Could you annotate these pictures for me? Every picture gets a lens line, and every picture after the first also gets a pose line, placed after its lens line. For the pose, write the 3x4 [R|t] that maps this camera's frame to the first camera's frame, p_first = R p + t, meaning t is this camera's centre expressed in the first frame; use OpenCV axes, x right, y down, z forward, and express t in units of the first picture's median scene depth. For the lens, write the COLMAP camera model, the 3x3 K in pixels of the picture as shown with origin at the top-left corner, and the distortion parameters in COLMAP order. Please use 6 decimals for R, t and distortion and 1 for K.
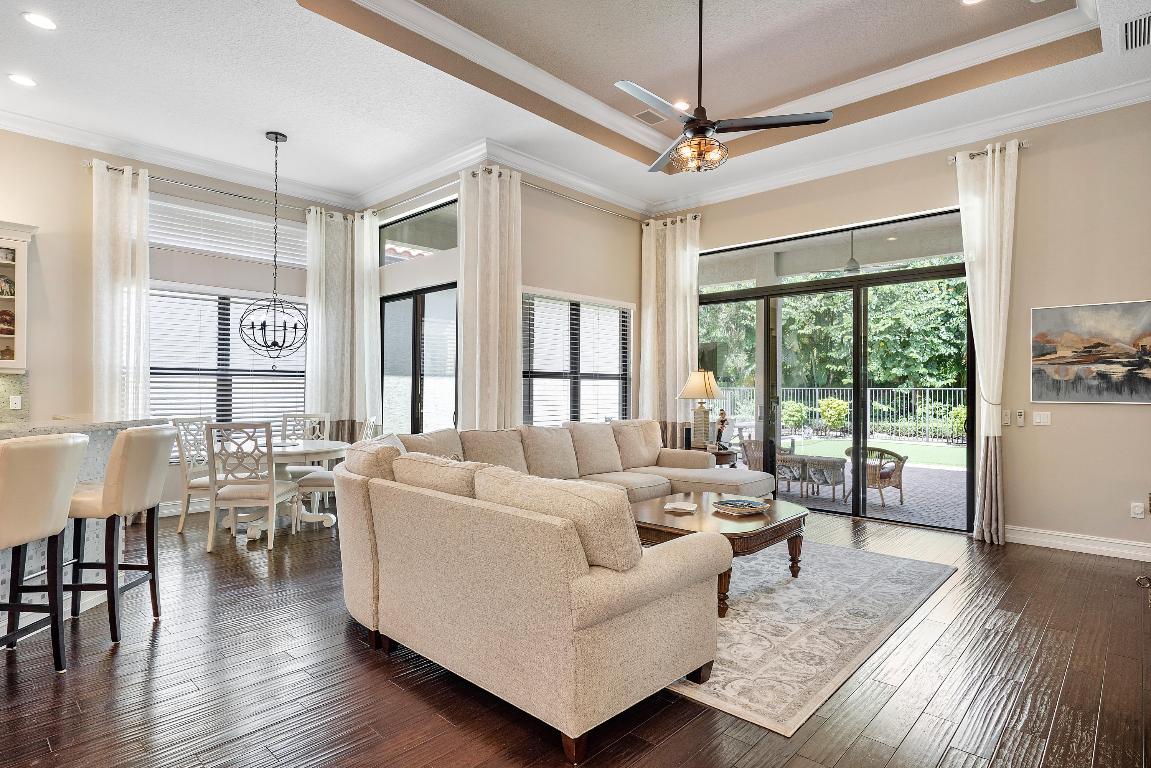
lens RADIAL K [[607.1, 0, 574.8], [0, 607.1, 385.4], [0, 0, 1]] dist [0.001219, 0.000108]
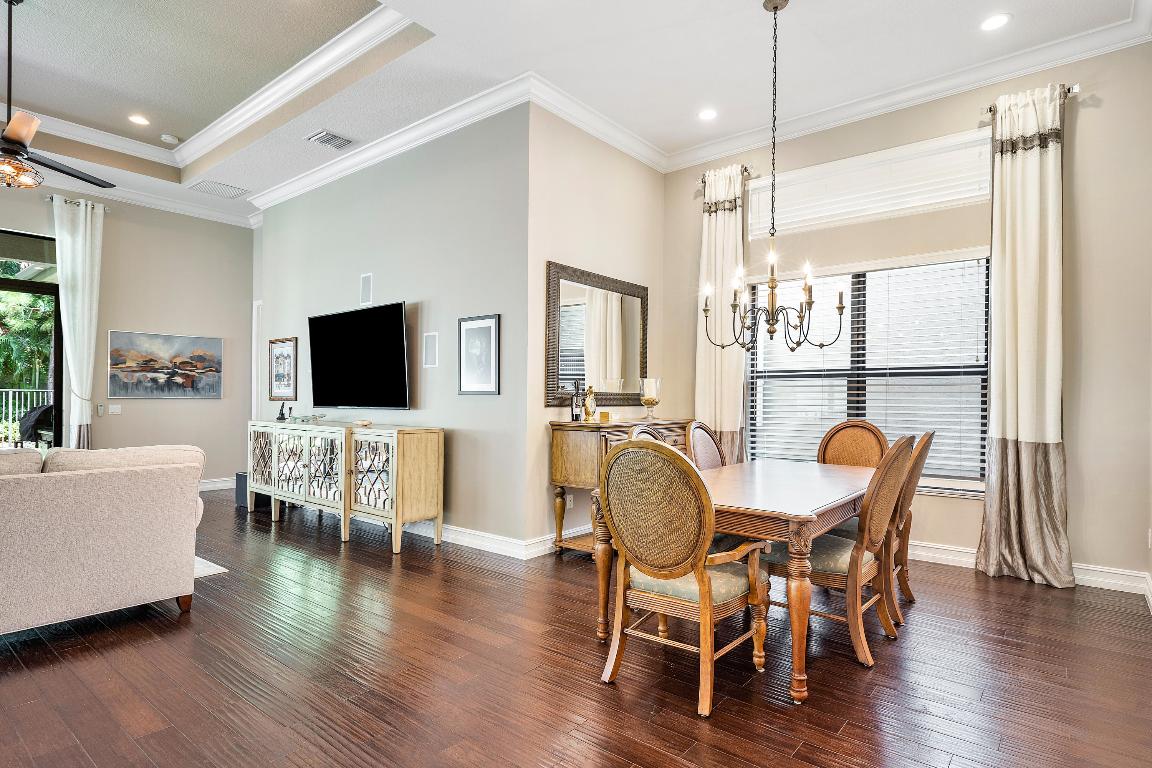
lens RADIAL K [[607.6, 0, 575.3], [0, 607.6, 389.9], [0, 0, 1]] dist [0.001219, 0.000108]
pose [[-0.068683, 0.008549, 0.997602, -0.693529], [-0.013700, 0.999861, -0.009512, 0.007927], [-0.997544, -0.014320, -0.068556, 0.036881]]
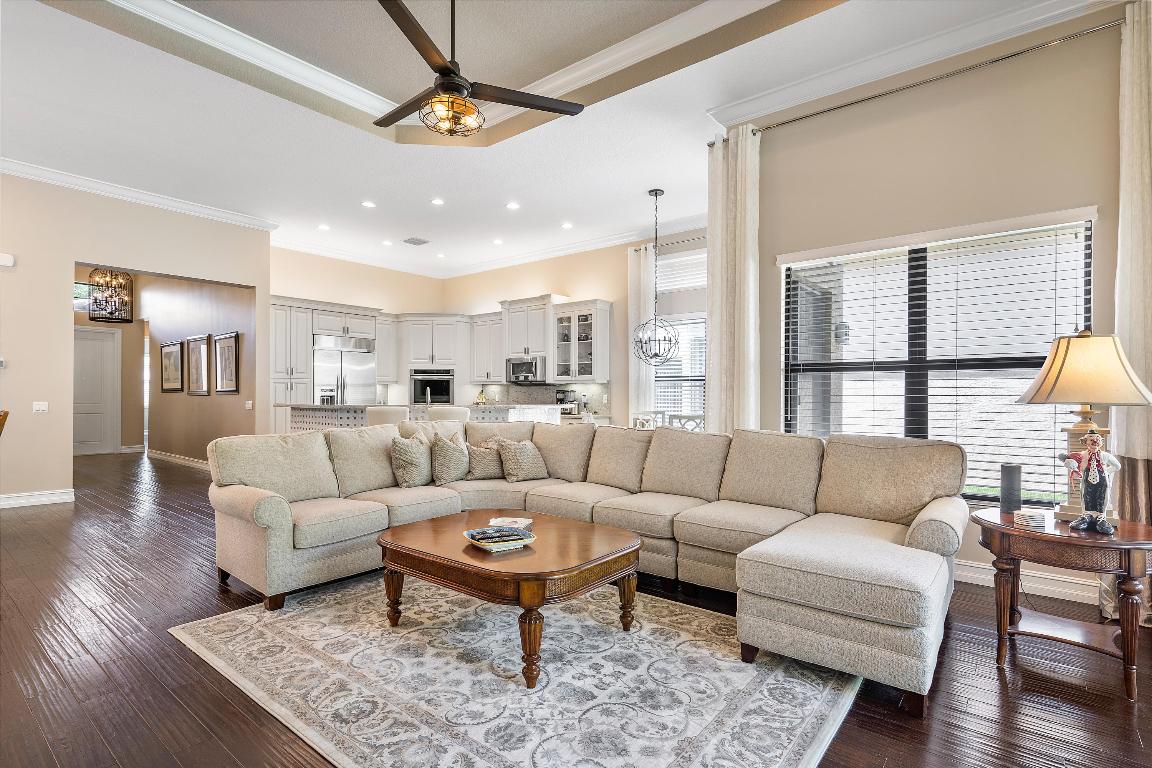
lens RADIAL K [[579.3, 0, 576.5], [0, 579.3, 393.2], [0, 0, 1]] dist [-0.003513, -0.000230]
pose [[0.063700, -0.005605, -0.997953, 1.173773], [0.002691, 0.999982, -0.005445, 0.031019], [0.997965, -0.002339, 0.063714, 1.252268]]
